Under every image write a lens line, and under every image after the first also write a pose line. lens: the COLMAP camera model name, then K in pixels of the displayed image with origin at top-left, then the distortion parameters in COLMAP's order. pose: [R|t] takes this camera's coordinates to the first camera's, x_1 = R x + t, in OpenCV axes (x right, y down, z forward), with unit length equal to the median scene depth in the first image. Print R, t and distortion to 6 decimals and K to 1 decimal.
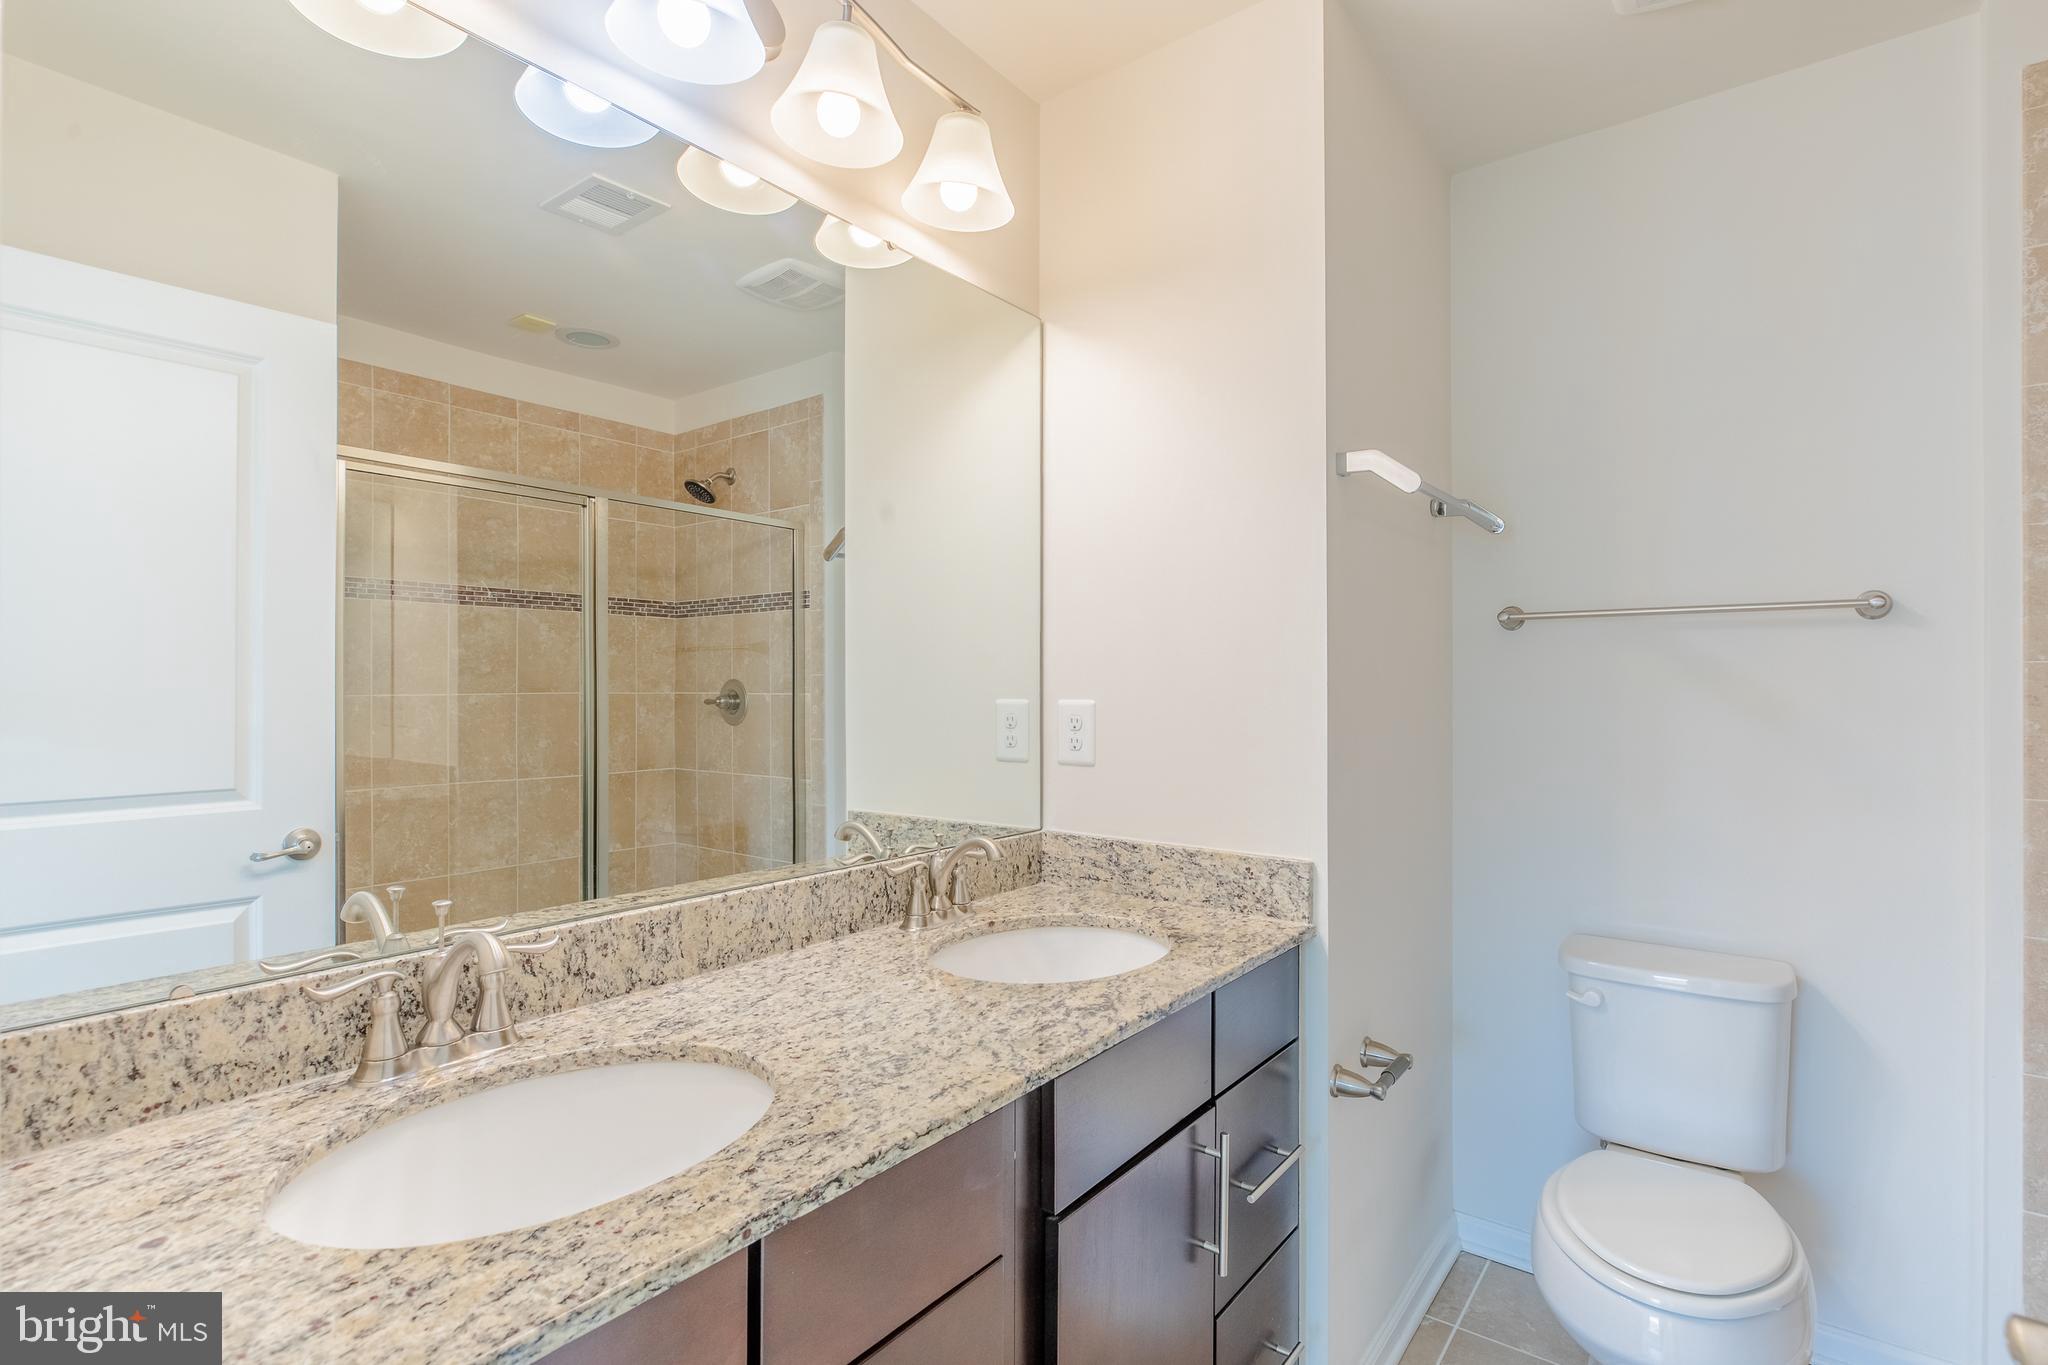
lens RADIAL K [[987.2, 0, 1024.0], [0, 987.2, 682.5], [0, 0, 1]] dist [0.000074, 0.000133]
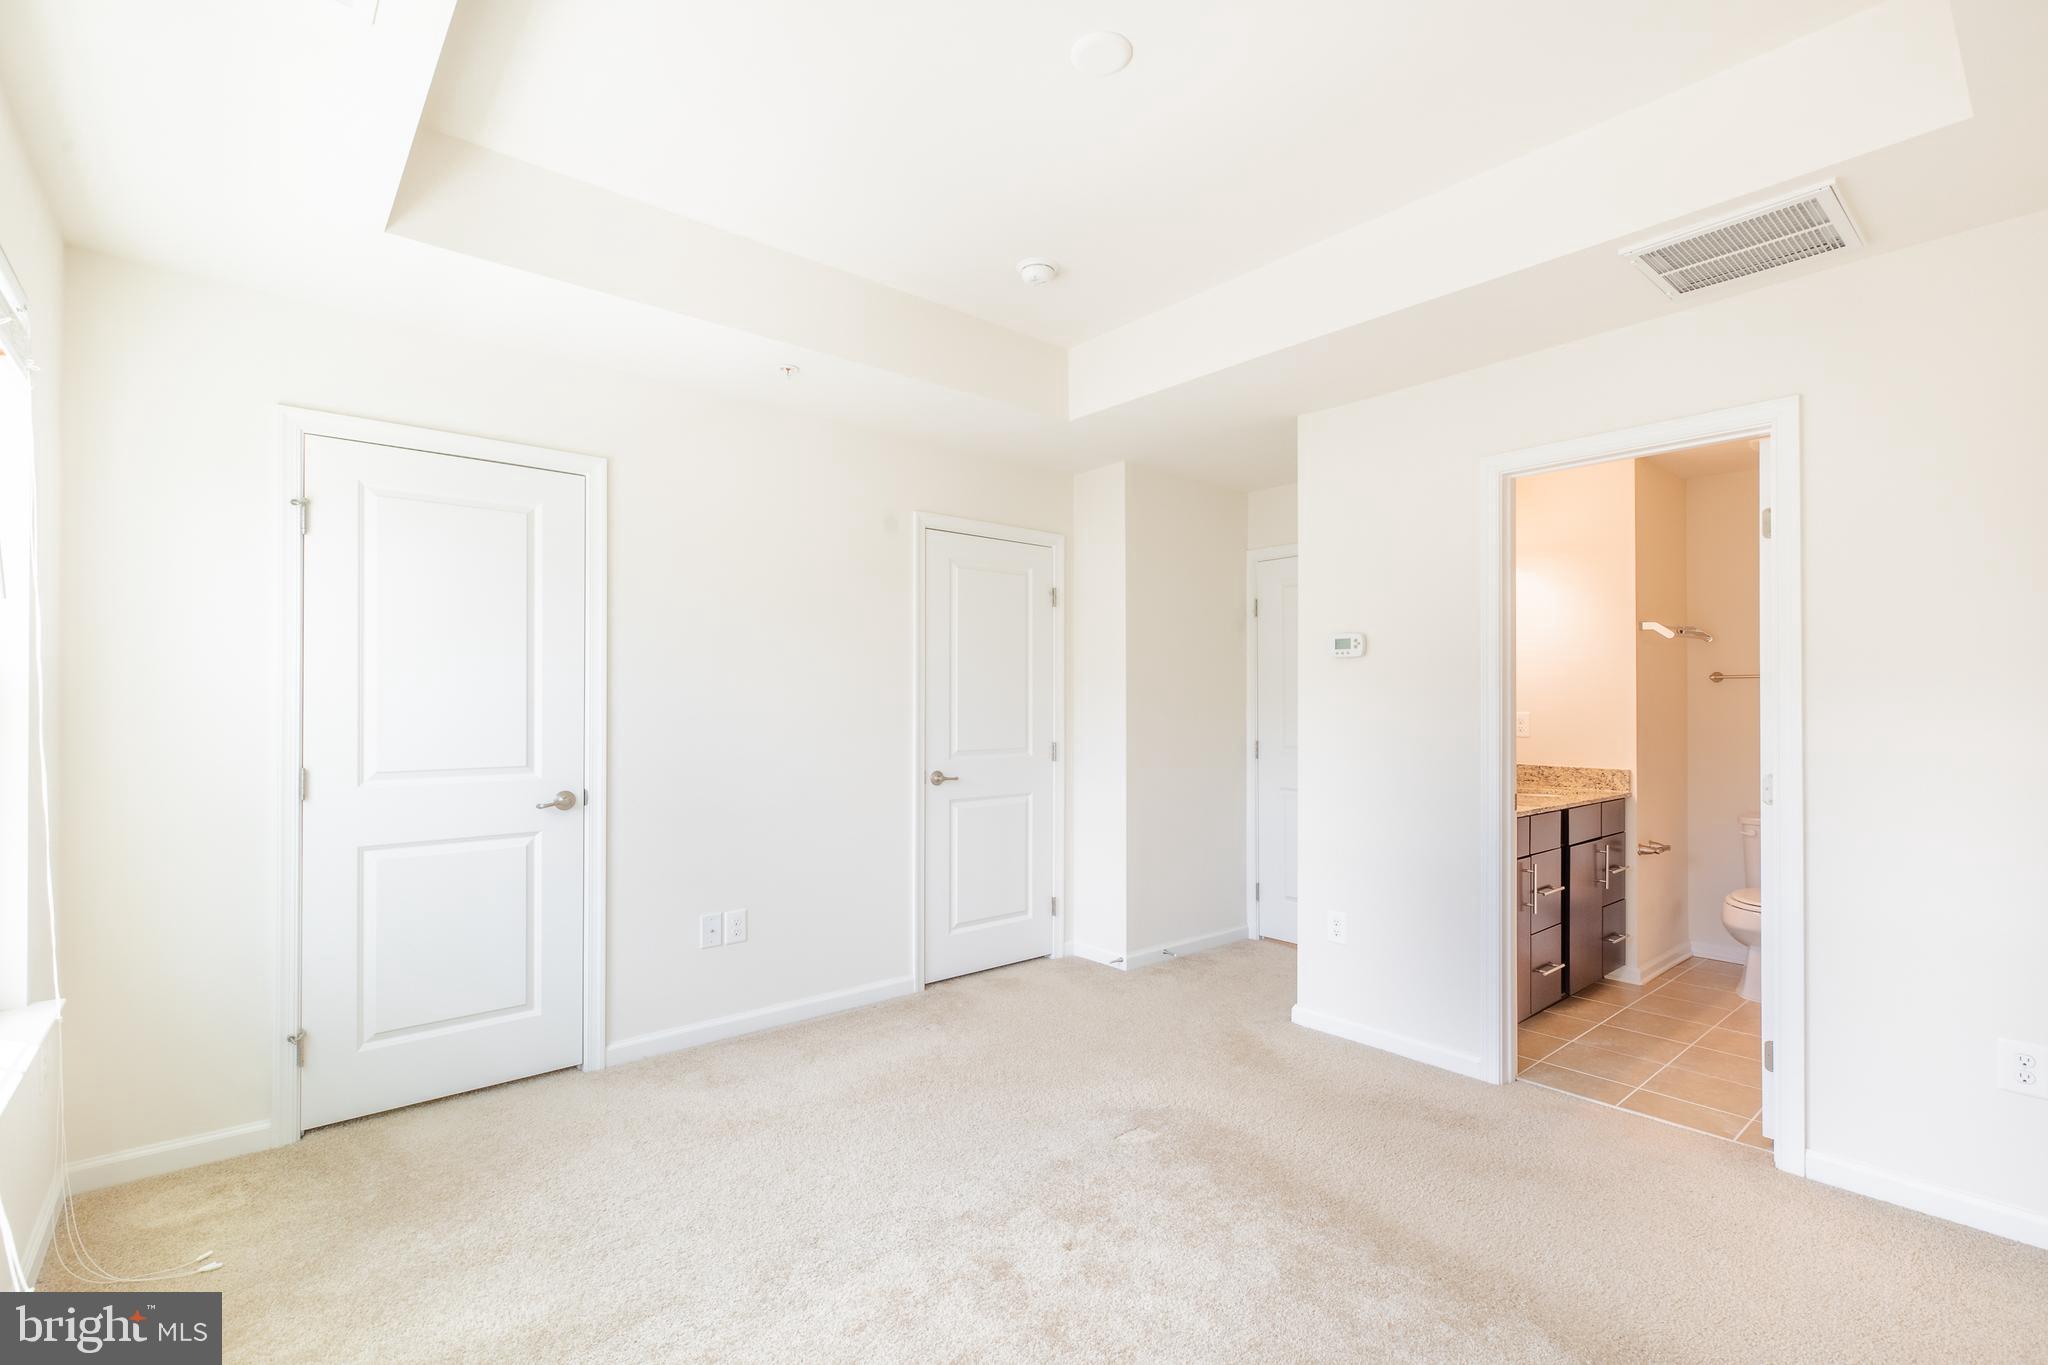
lens RADIAL K [[936.5, 0, 1024.0], [0, 936.5, 682.5], [0, 0, 1]] dist [0.004234, 0.000393]
pose [[0.977184, 0.001052, -0.212391, -0.809427], [-0.002906, 0.999960, -0.008415, -0.037973], [0.212374, 0.008840, 0.977149, -1.934301]]
